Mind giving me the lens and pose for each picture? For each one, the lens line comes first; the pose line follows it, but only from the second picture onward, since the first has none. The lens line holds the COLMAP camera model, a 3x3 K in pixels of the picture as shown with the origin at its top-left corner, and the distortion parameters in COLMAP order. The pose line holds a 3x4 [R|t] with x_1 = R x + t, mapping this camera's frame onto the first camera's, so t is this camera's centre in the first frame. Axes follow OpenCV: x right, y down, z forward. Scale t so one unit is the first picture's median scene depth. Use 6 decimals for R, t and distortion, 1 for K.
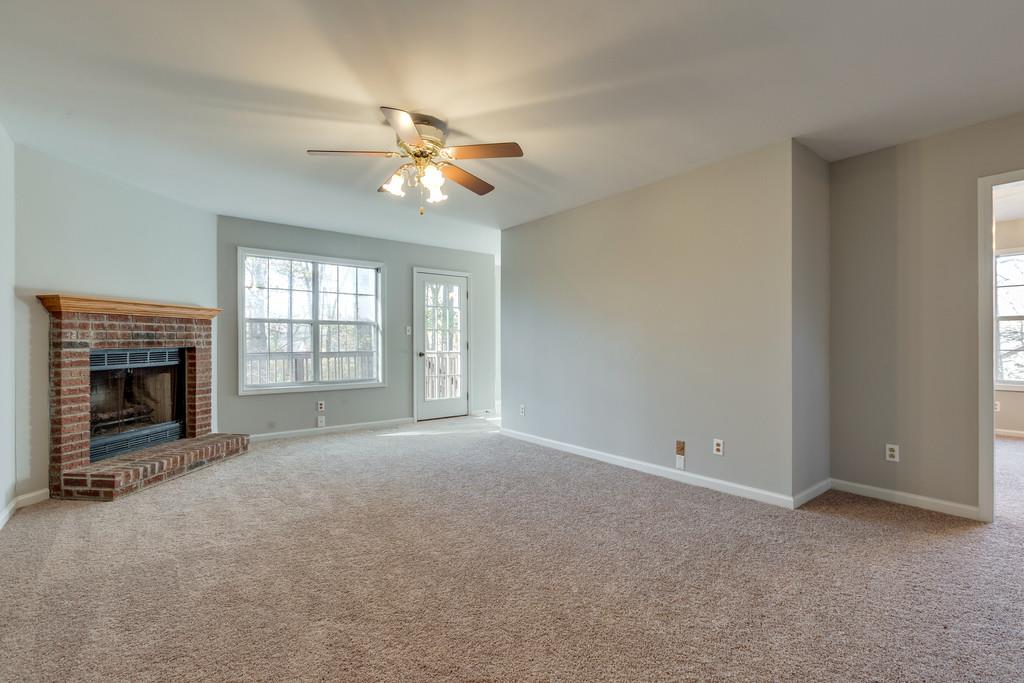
lens RADIAL K [[463.6, 0, 509.3], [0, 463.6, 340.8], [0, 0, 1]] dist [-0.001709, -0.000307]
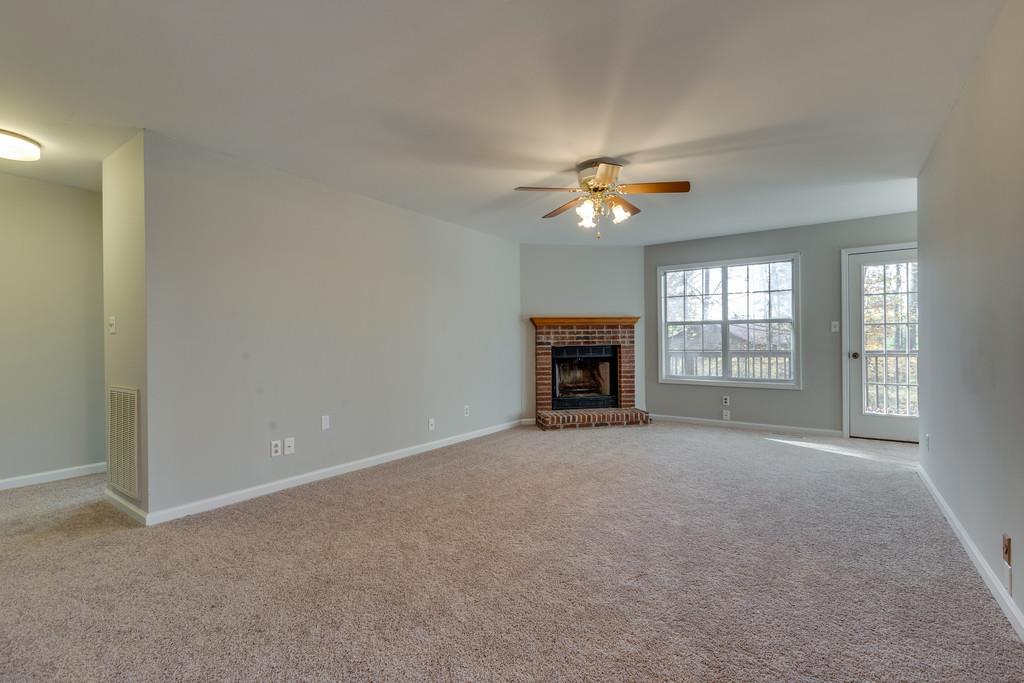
lens RADIAL K [[463.6, 0, 508.8], [0, 463.6, 339.4], [0, 0, 1]] dist [-0.001709, -0.000307]
pose [[0.267051, -0.005586, -0.963666, 0.622031], [0.008688, 0.999957, -0.003389, -0.001559], [0.963643, -0.007467, 0.267088, 0.295906]]
